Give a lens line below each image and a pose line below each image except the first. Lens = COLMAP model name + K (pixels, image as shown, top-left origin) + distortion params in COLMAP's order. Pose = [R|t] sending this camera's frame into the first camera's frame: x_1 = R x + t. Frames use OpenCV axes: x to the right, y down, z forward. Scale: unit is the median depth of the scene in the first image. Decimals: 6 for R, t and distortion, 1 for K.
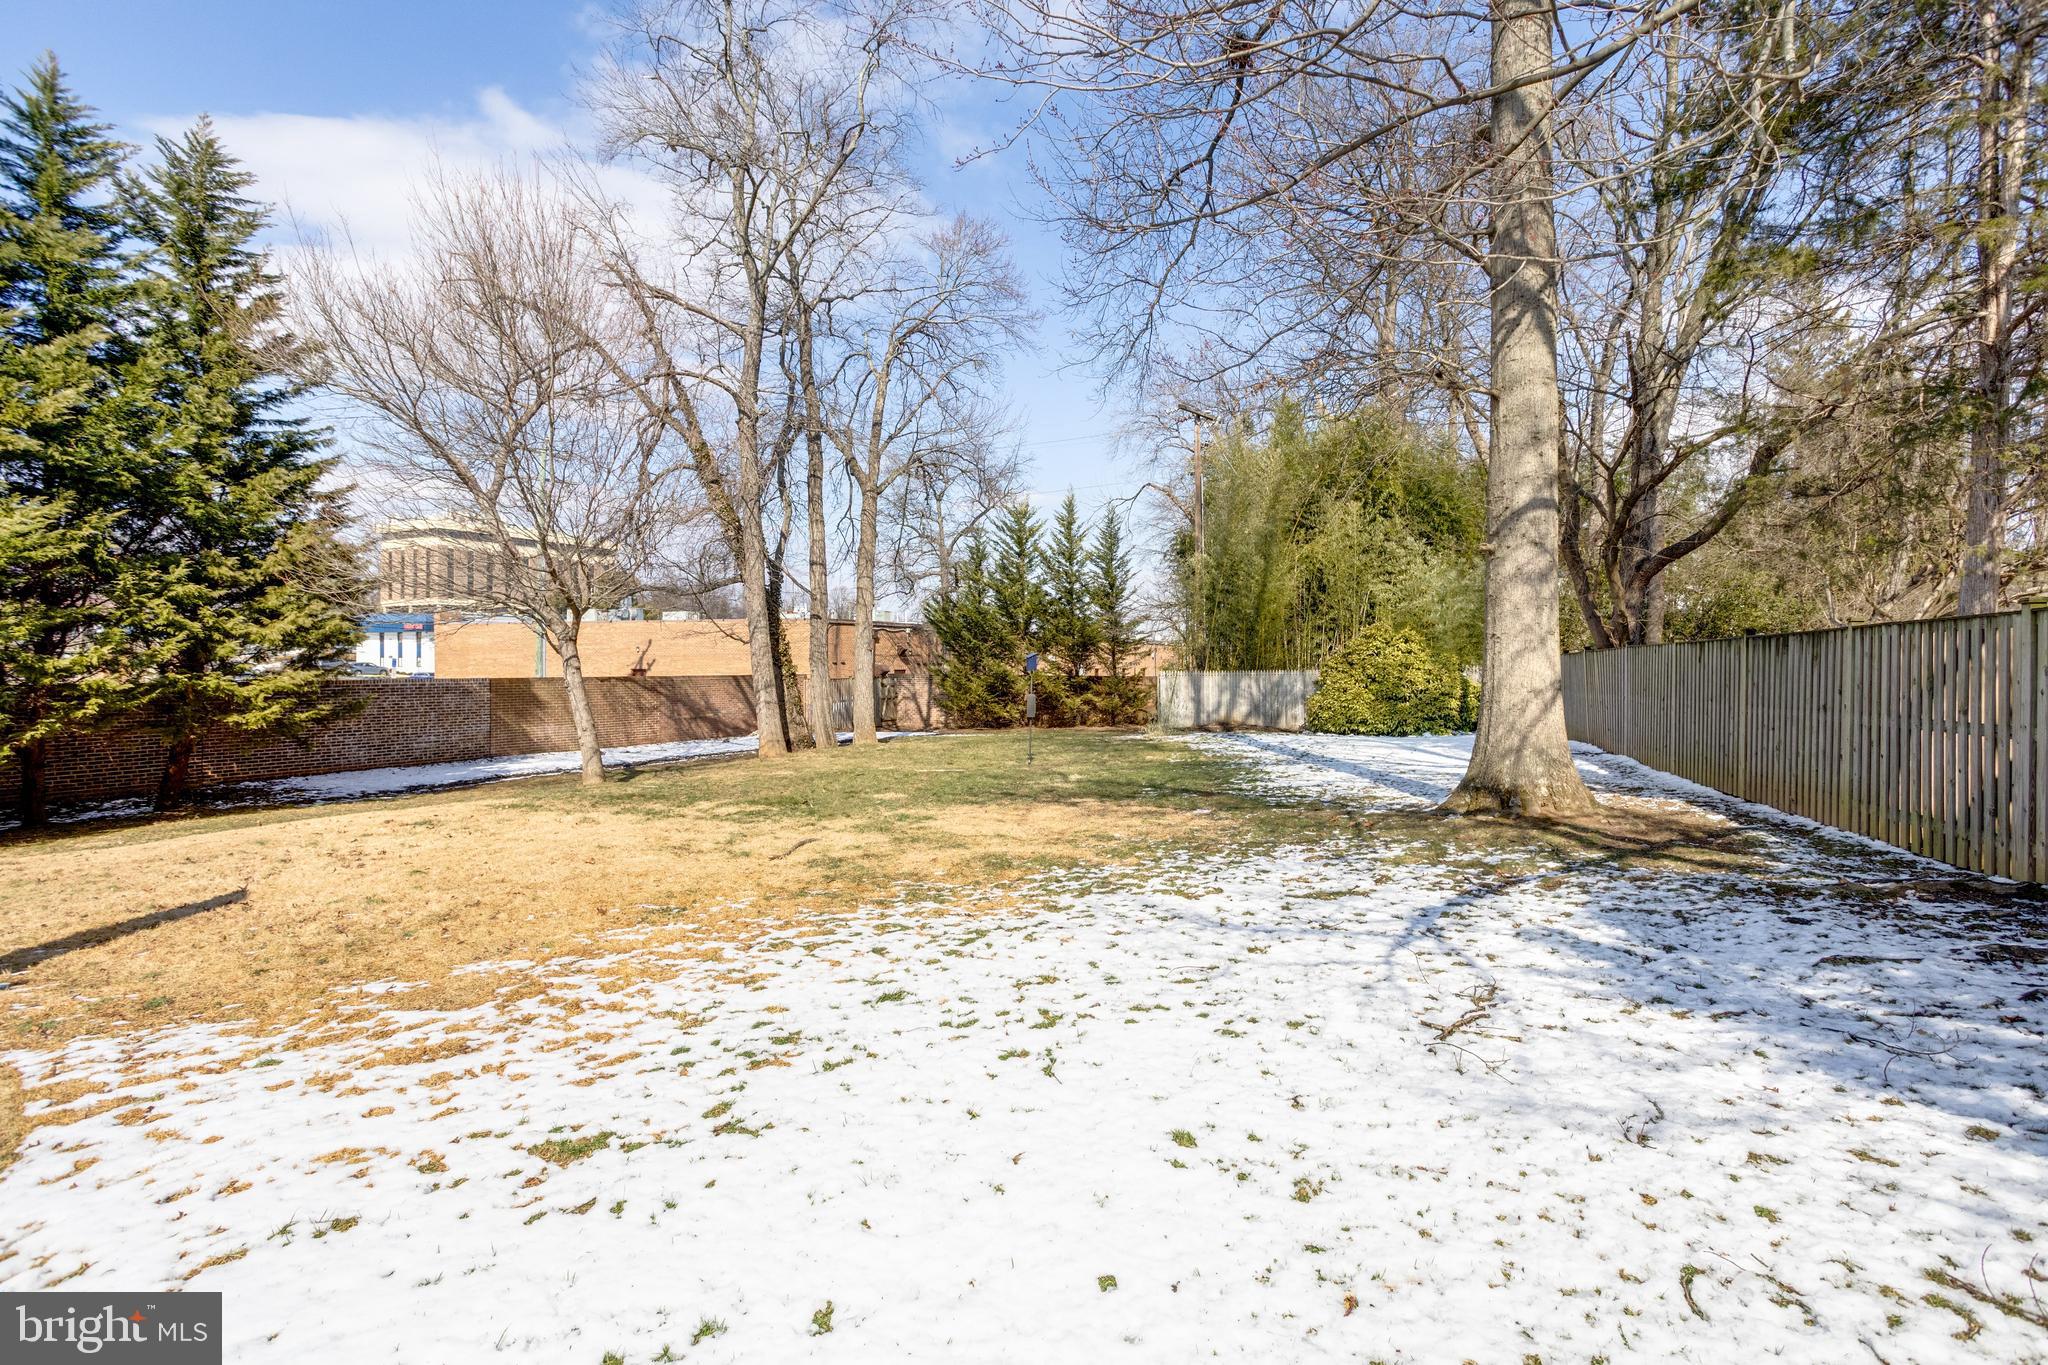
lens RADIAL K [[1030.0, 0, 1067.0], [0, 1030.0, 682.5], [0, 0, 1]] dist [-0.037397, 0.000093]
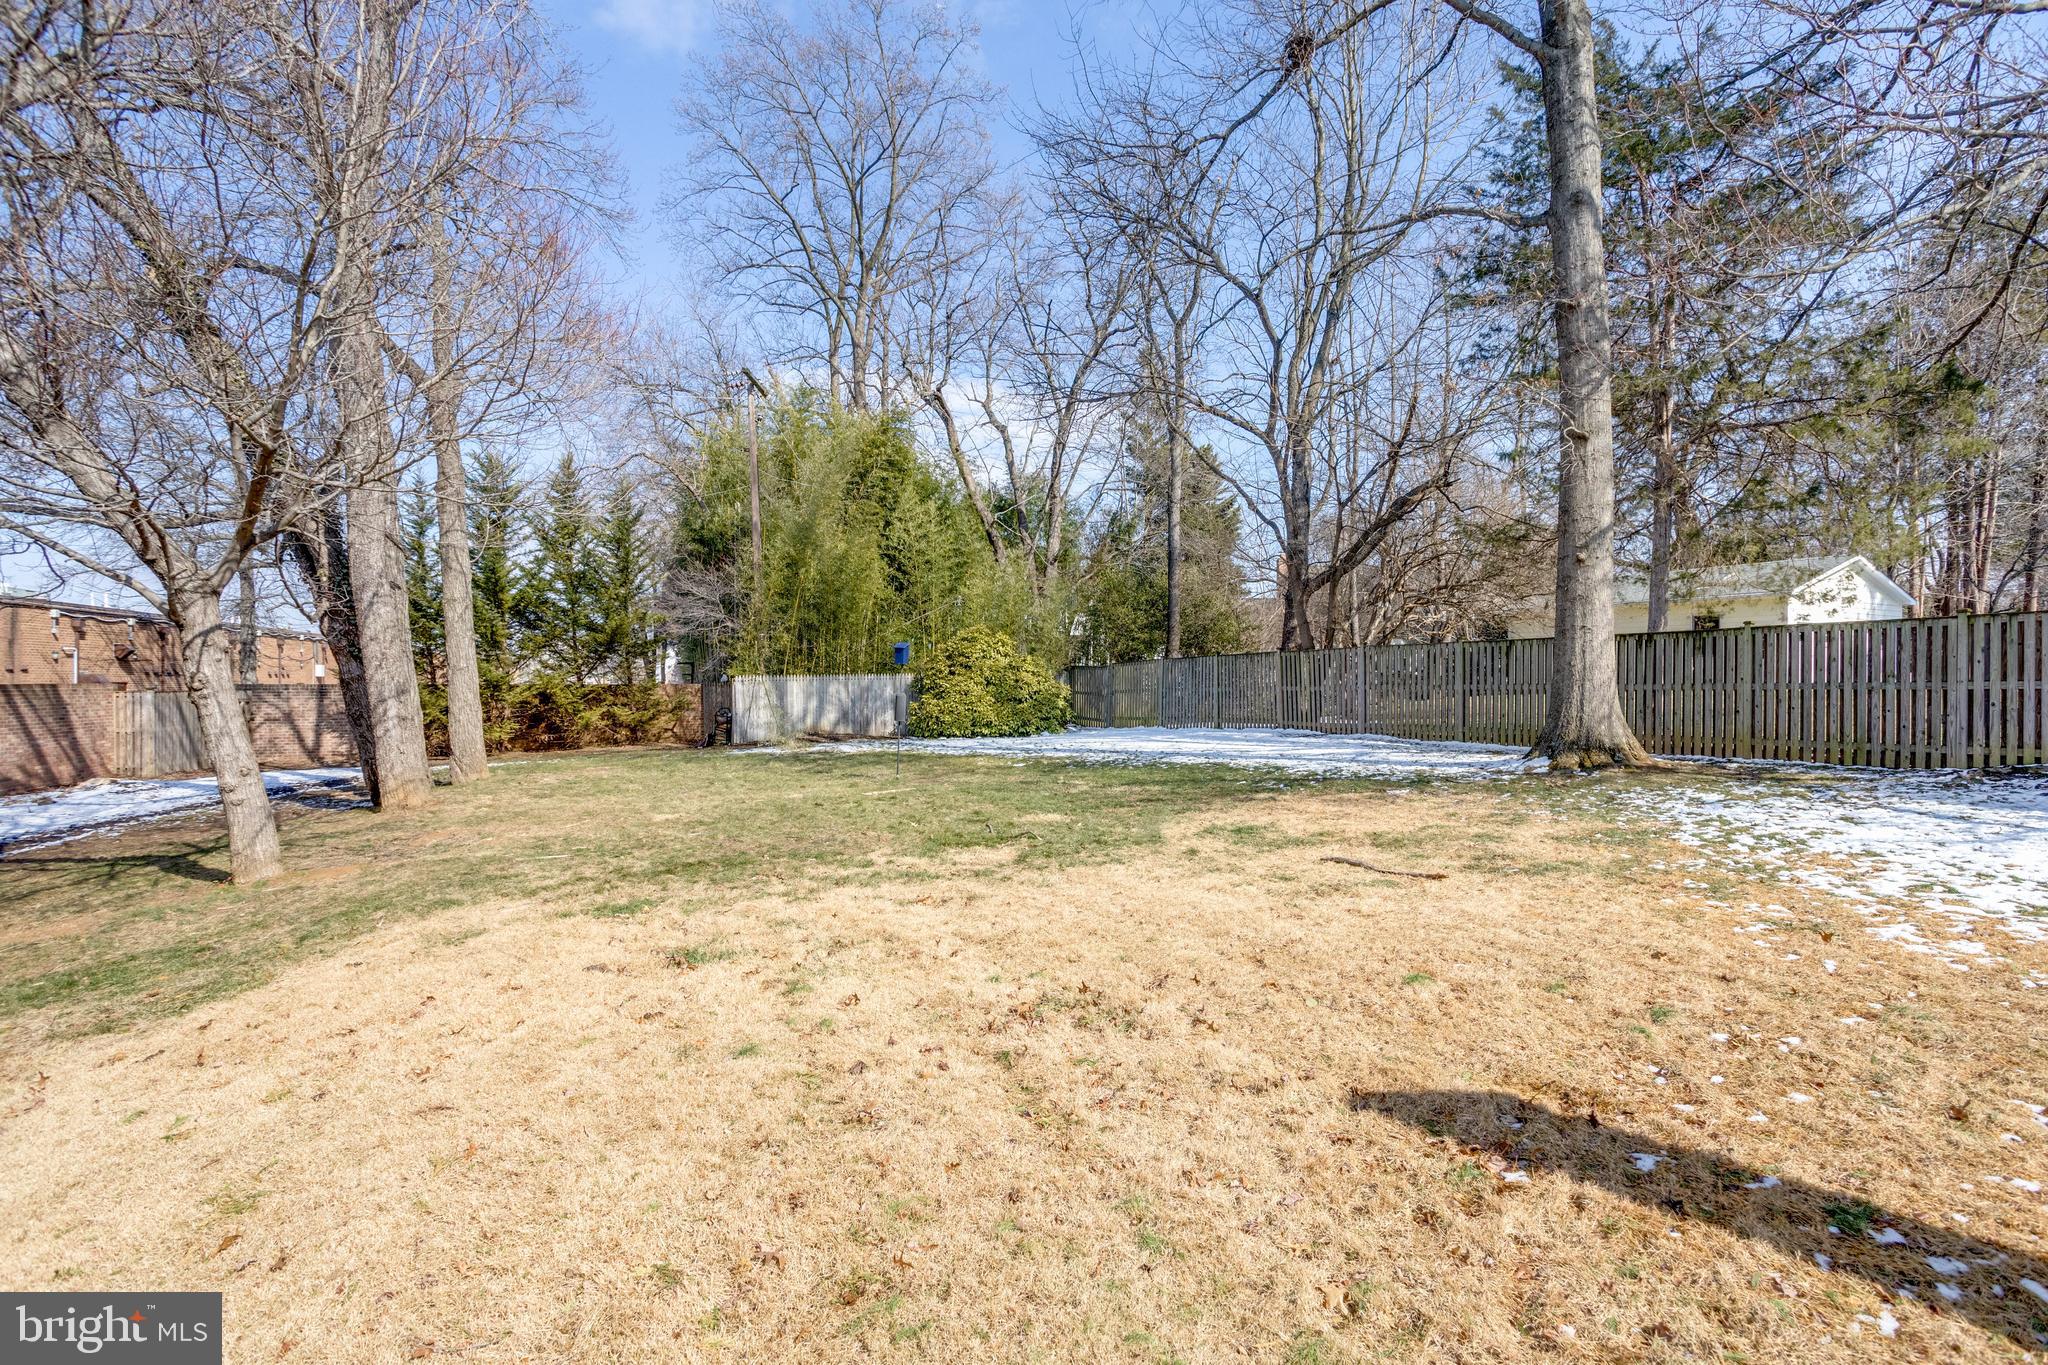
lens RADIAL K [[1030.0, 0, 1067.0], [0, 1030.0, 682.5], [0, 0, 1]] dist [-0.037397, 0.000093]
pose [[0.687723, -0.004858, 0.725957, -0.345549], [0.018233, 0.999778, -0.010582, 0.008944], [-0.725744, 0.020514, 0.687659, 0.223704]]
